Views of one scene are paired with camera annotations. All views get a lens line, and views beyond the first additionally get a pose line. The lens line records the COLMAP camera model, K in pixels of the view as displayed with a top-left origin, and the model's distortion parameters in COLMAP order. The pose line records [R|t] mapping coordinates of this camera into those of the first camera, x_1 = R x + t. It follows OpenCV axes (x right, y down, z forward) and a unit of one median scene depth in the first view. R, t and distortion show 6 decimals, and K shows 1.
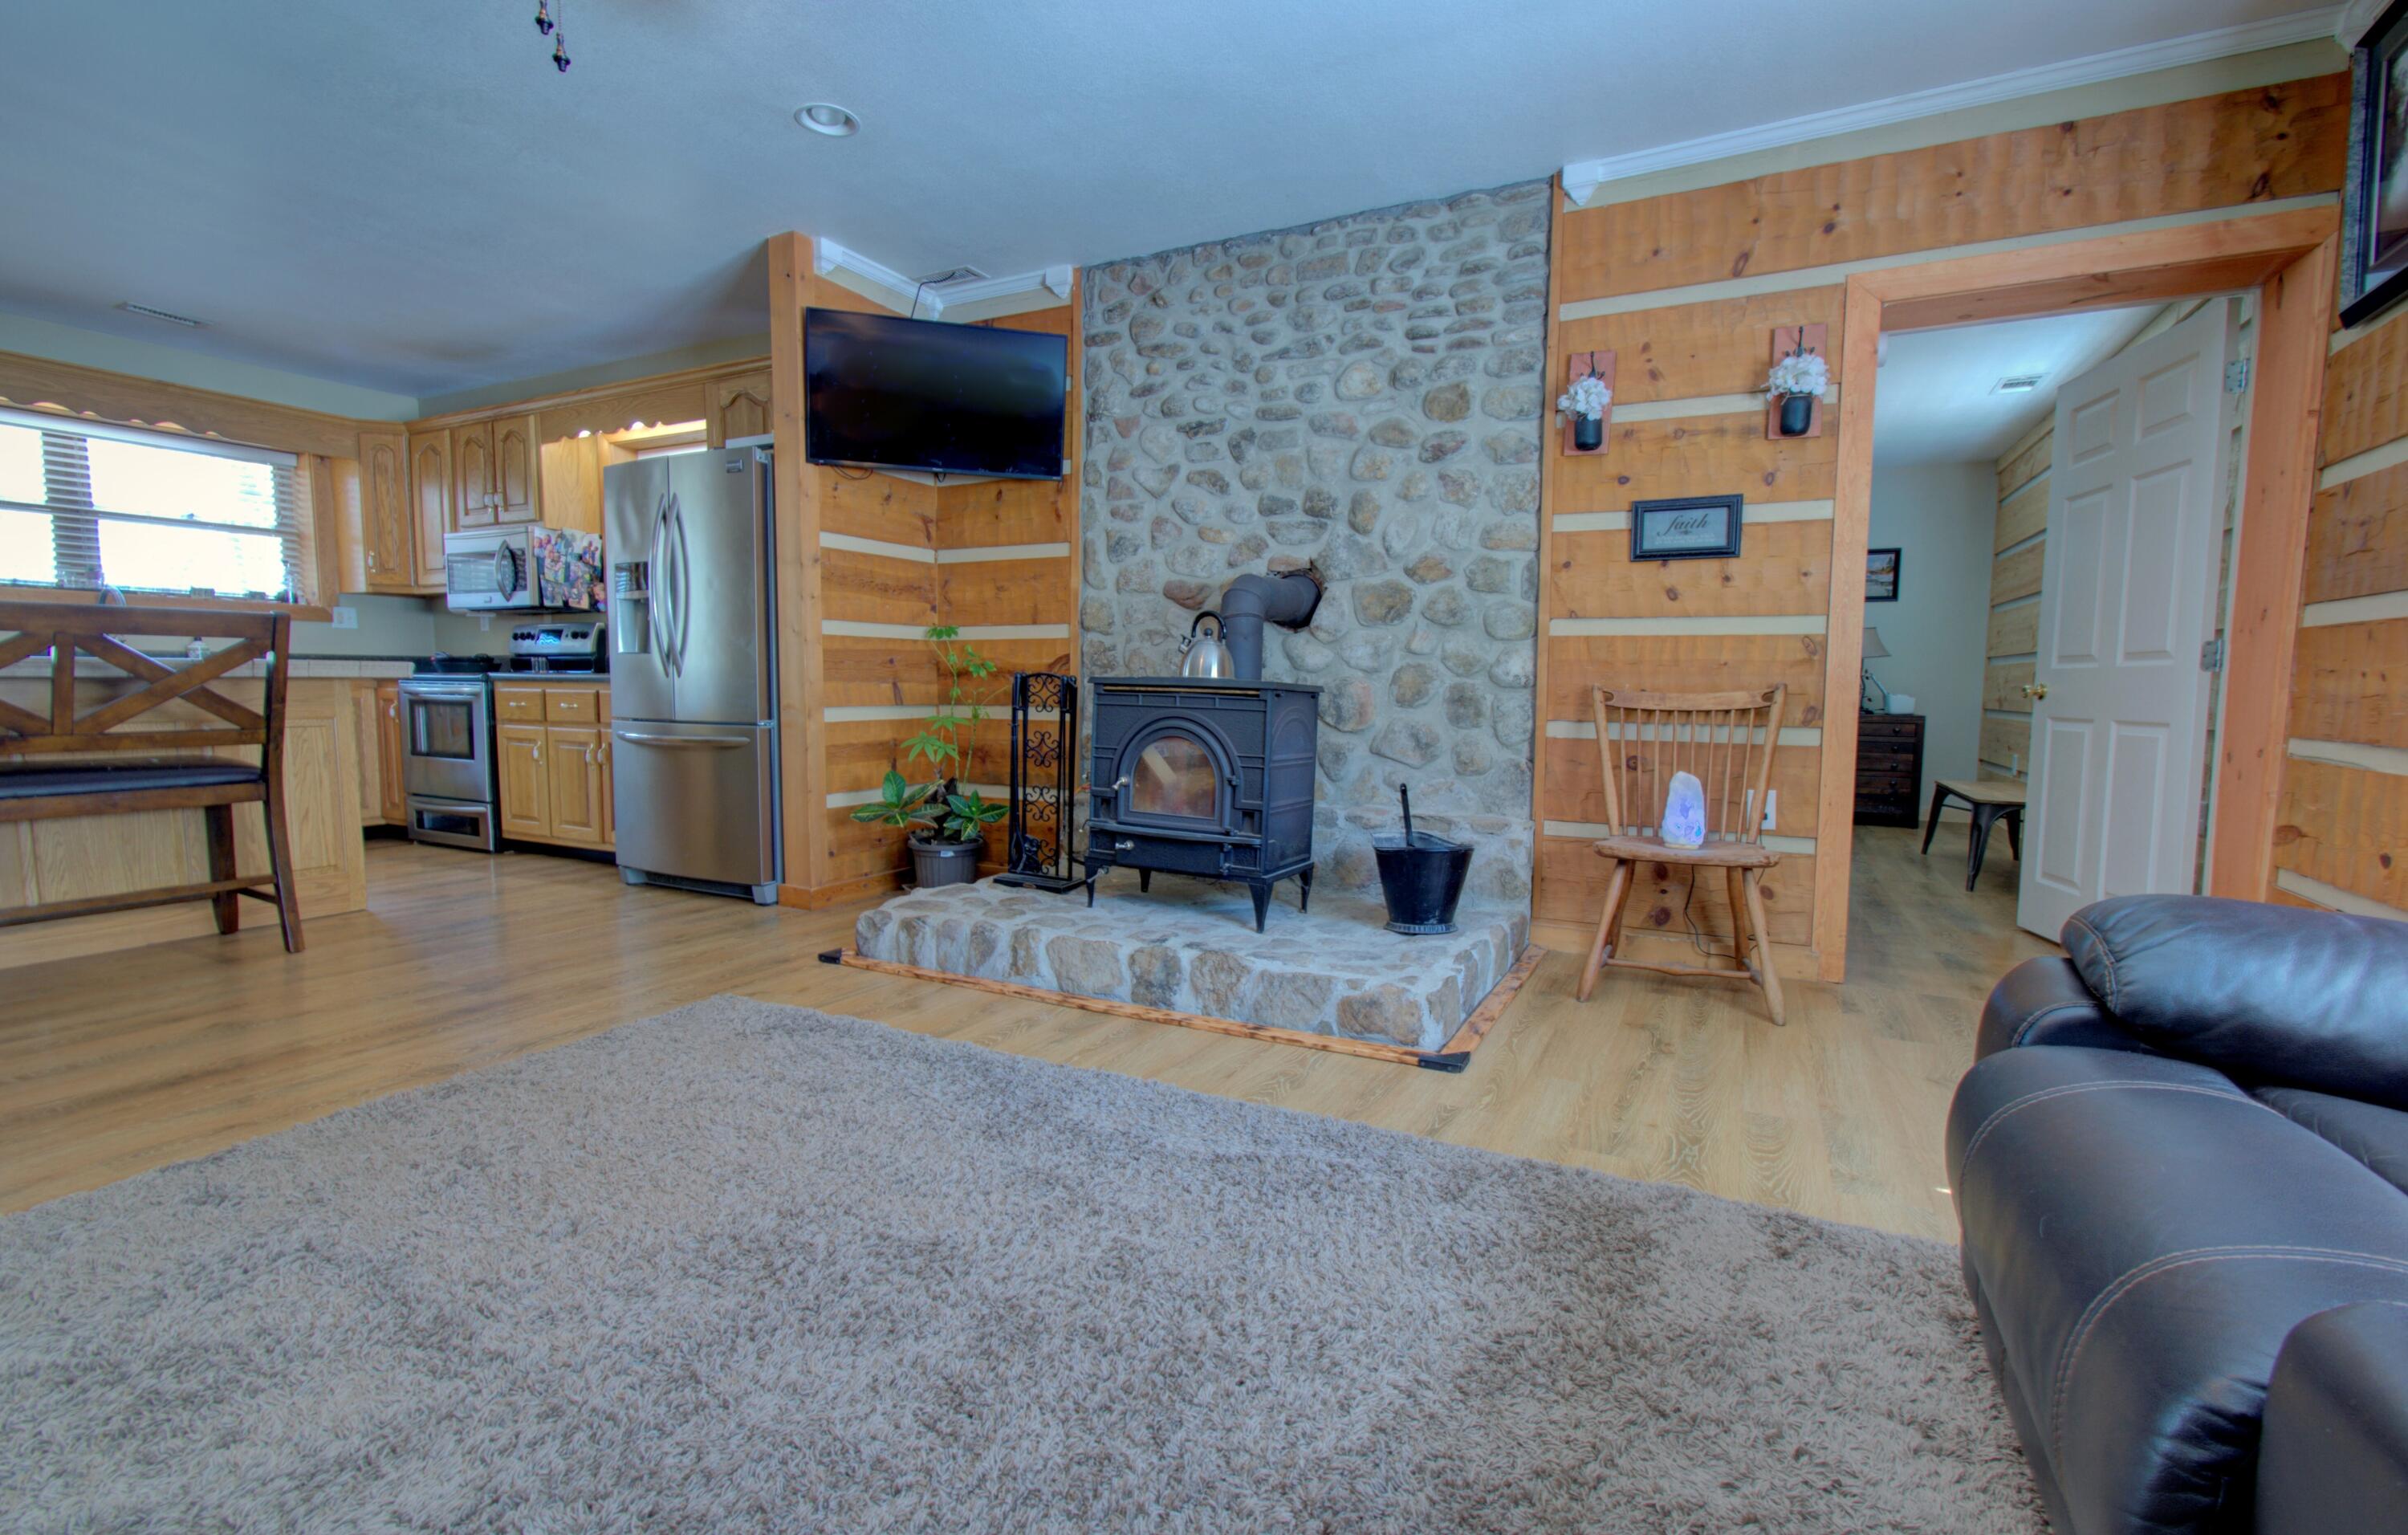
lens RADIAL K [[1072.3, 0, 1204.0], [0, 1072.3, 767.5], [0, 0, 1]] dist [-0.031587, 0.030248]
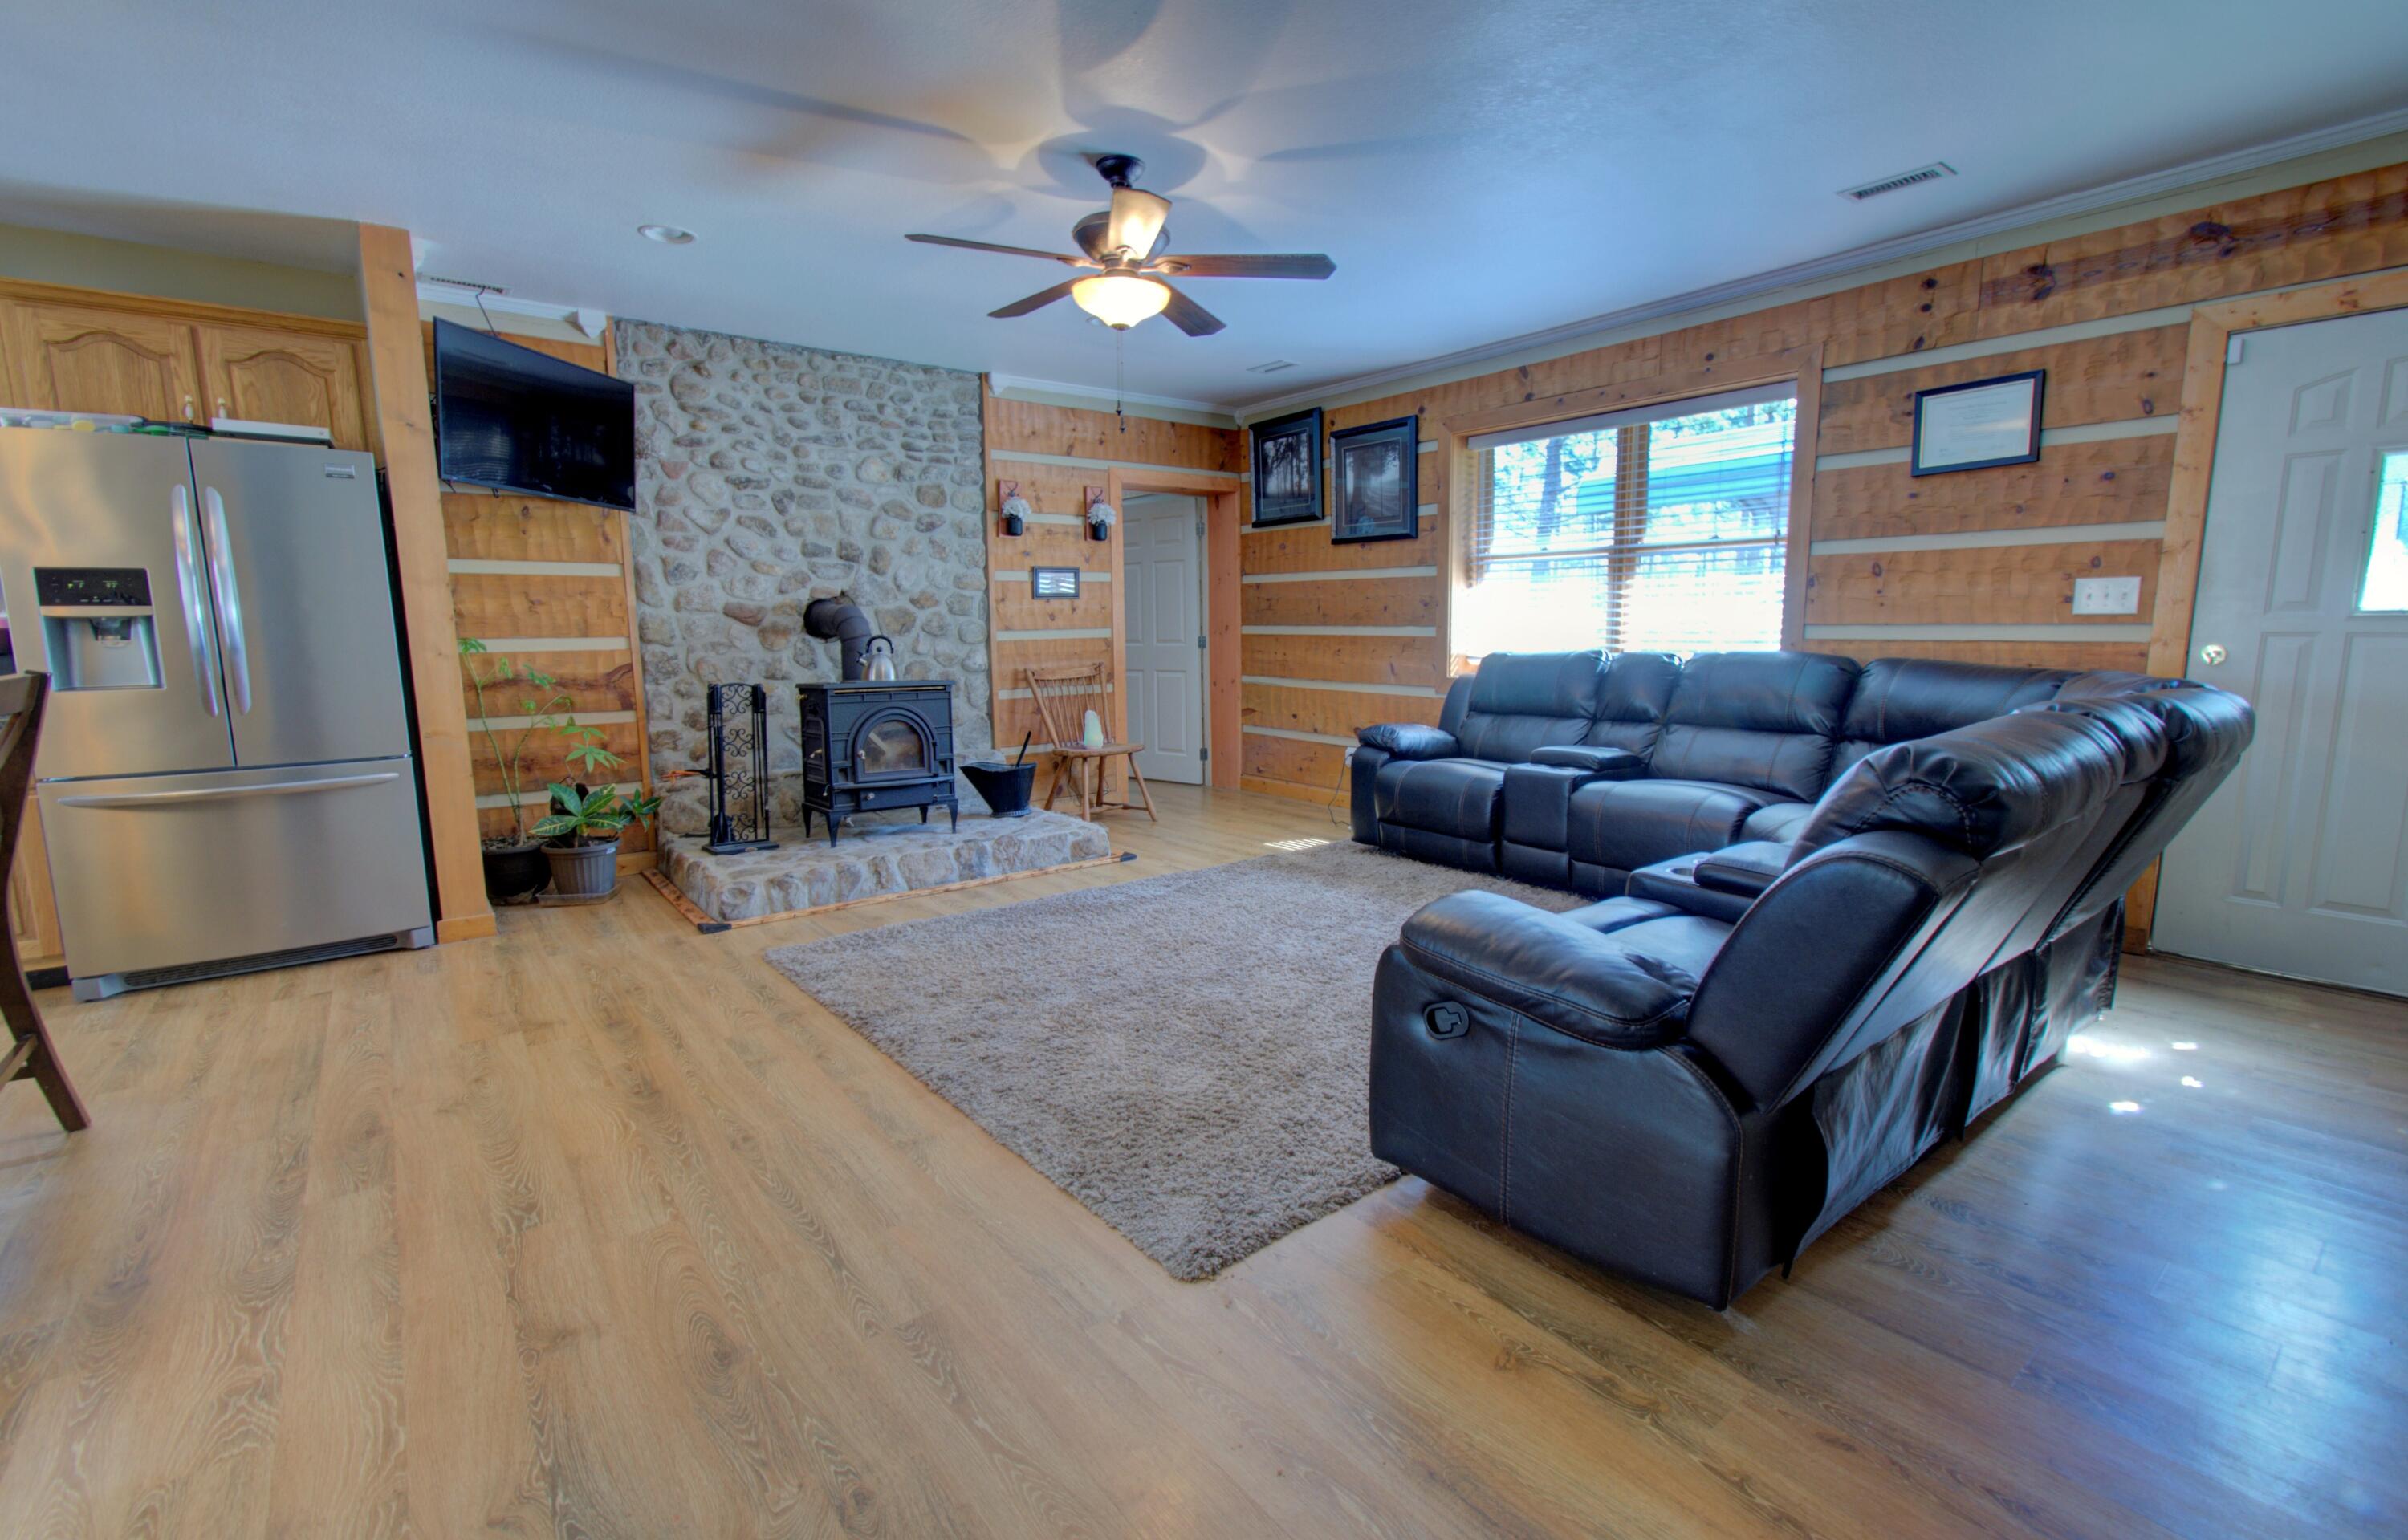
lens RADIAL K [[1045.7, 0, 1176.9], [0, 1045.7, 766.0], [0, 0, 1]] dist [0.040109, 0.000316]
pose [[0.446120, -0.139762, 0.883993, -0.981154], [0.095840, 0.989512, 0.108078, -0.071950], [-0.889827, 0.036506, 0.454836, -0.021585]]
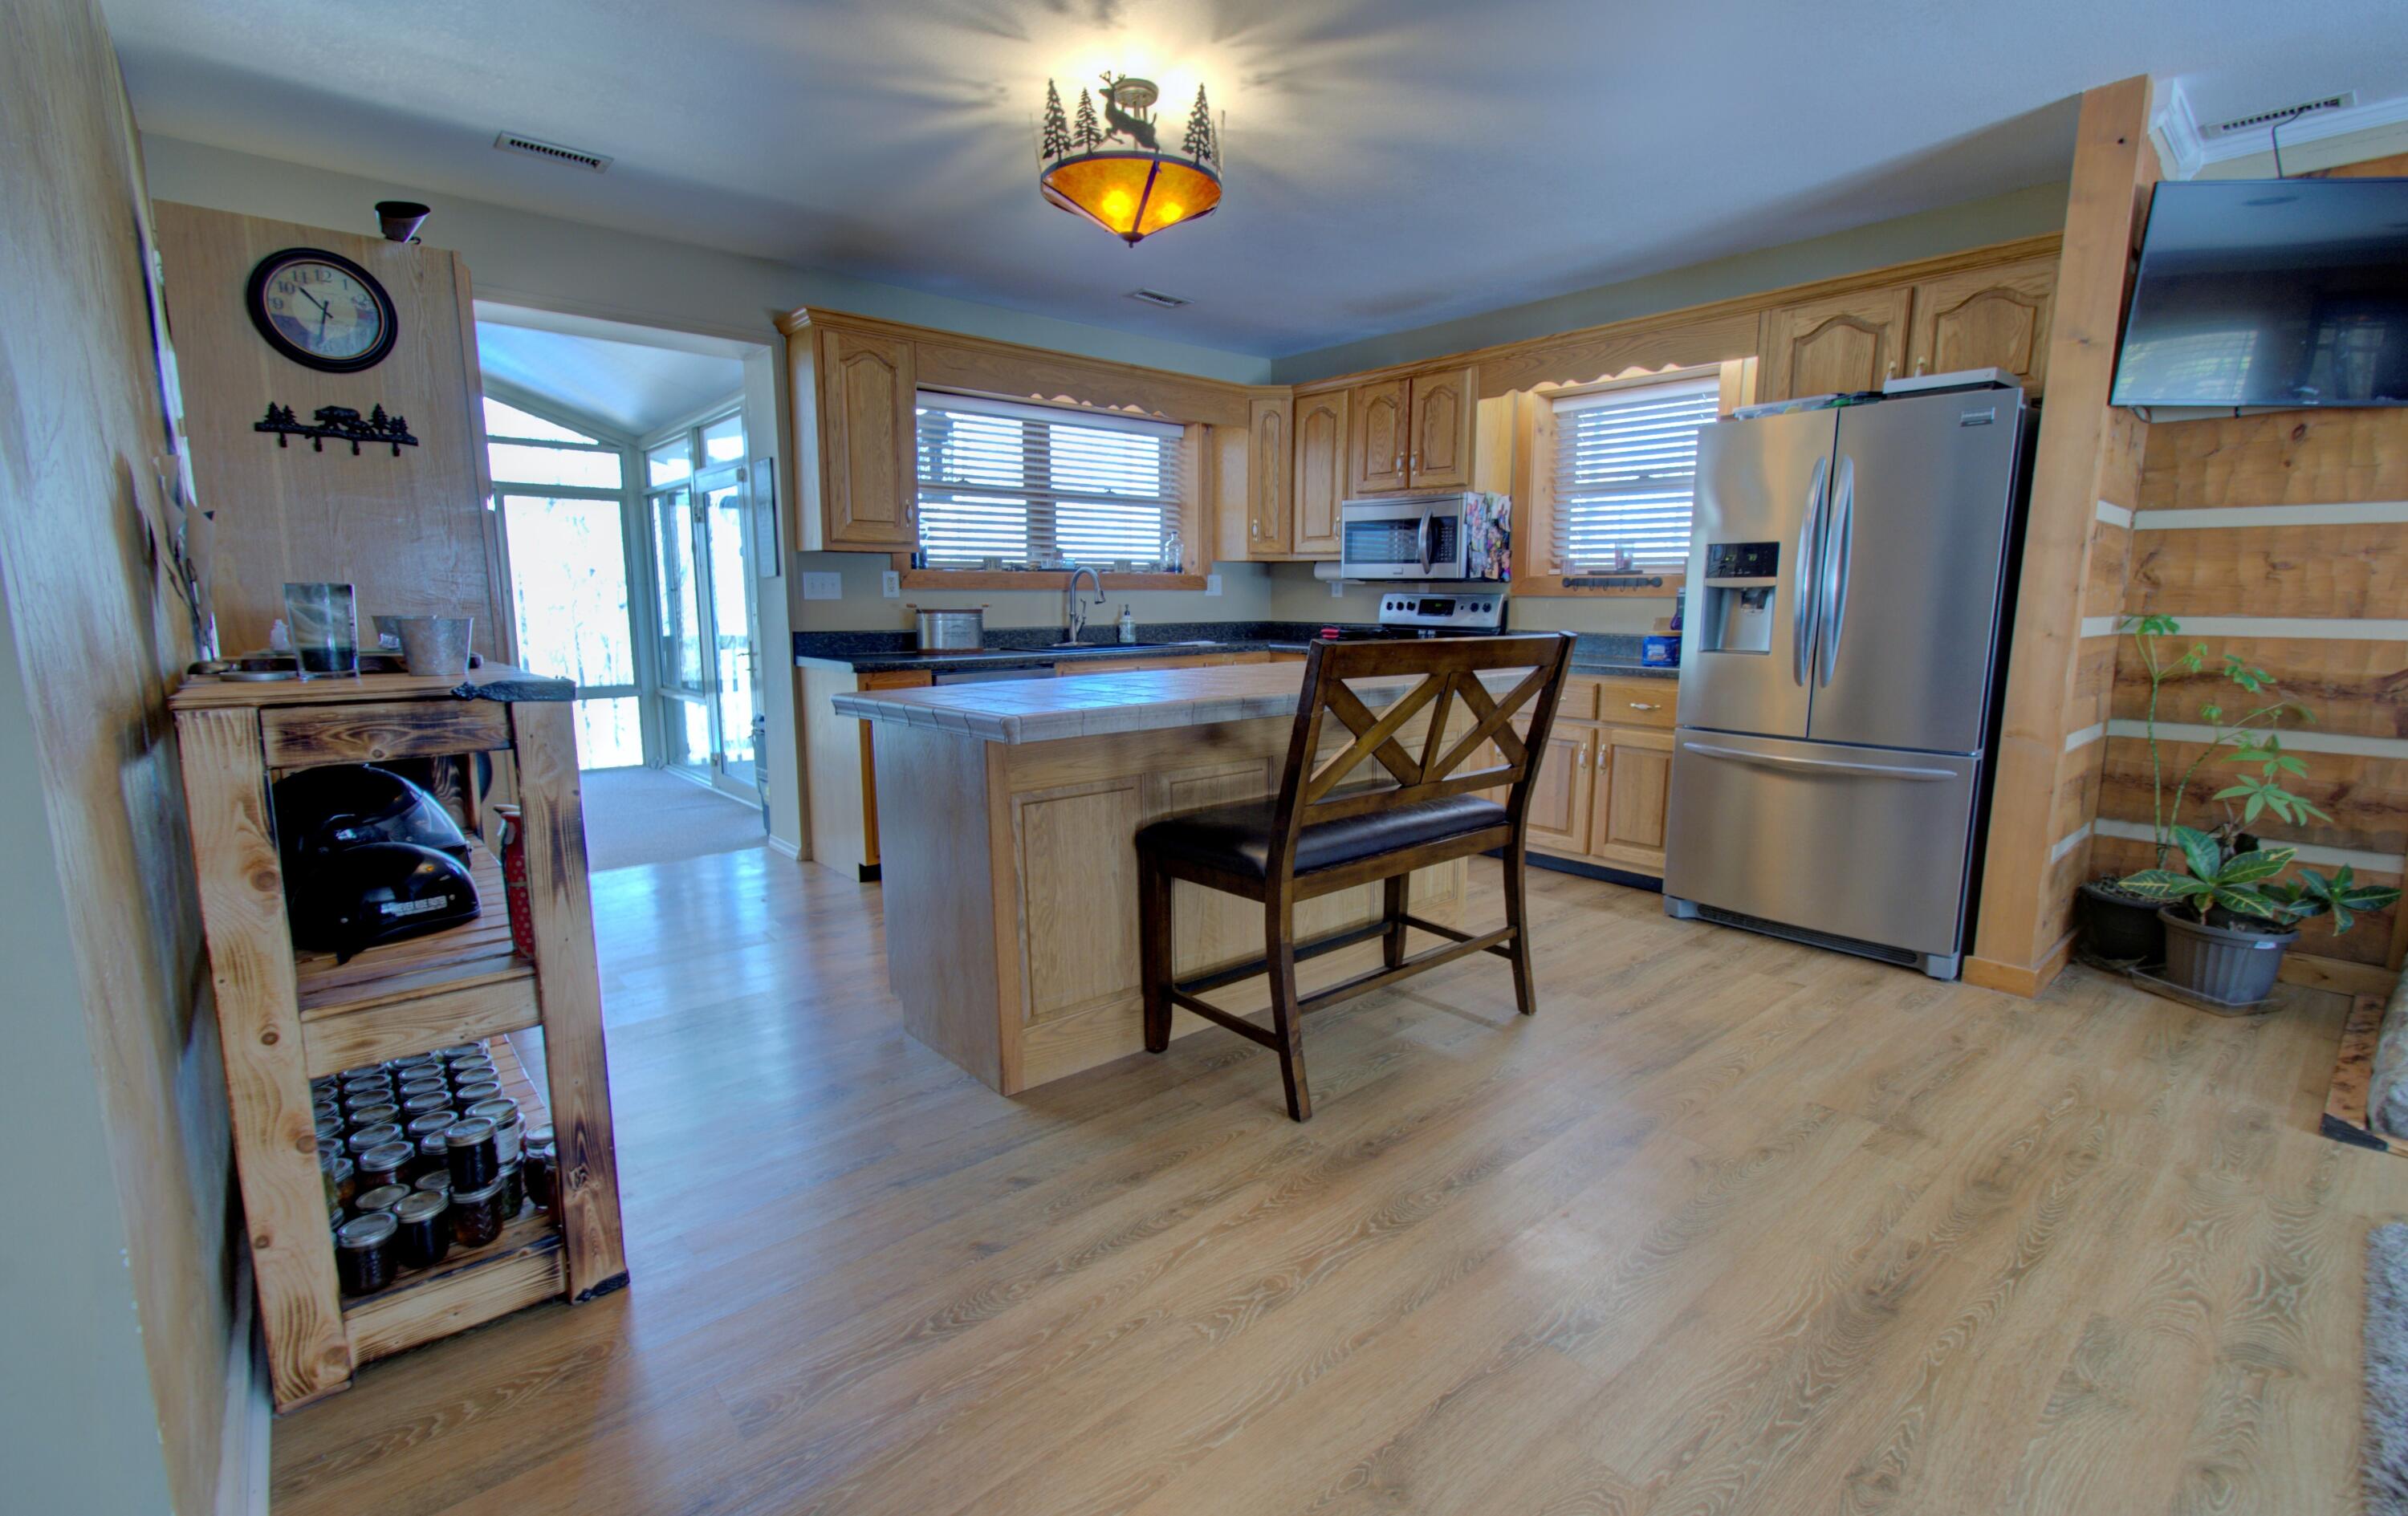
lens RADIAL K [[1069.0, 0, 1204.0], [0, 1069.0, 758.0], [0, 0, 1]] dist [0.007204, 0.000062]
pose [[0.929685, 0.054099, -0.364362, -0.681605], [-0.028694, 0.996787, 0.074783, -0.084397], [0.367237, -0.059070, 0.928250, 0.071082]]
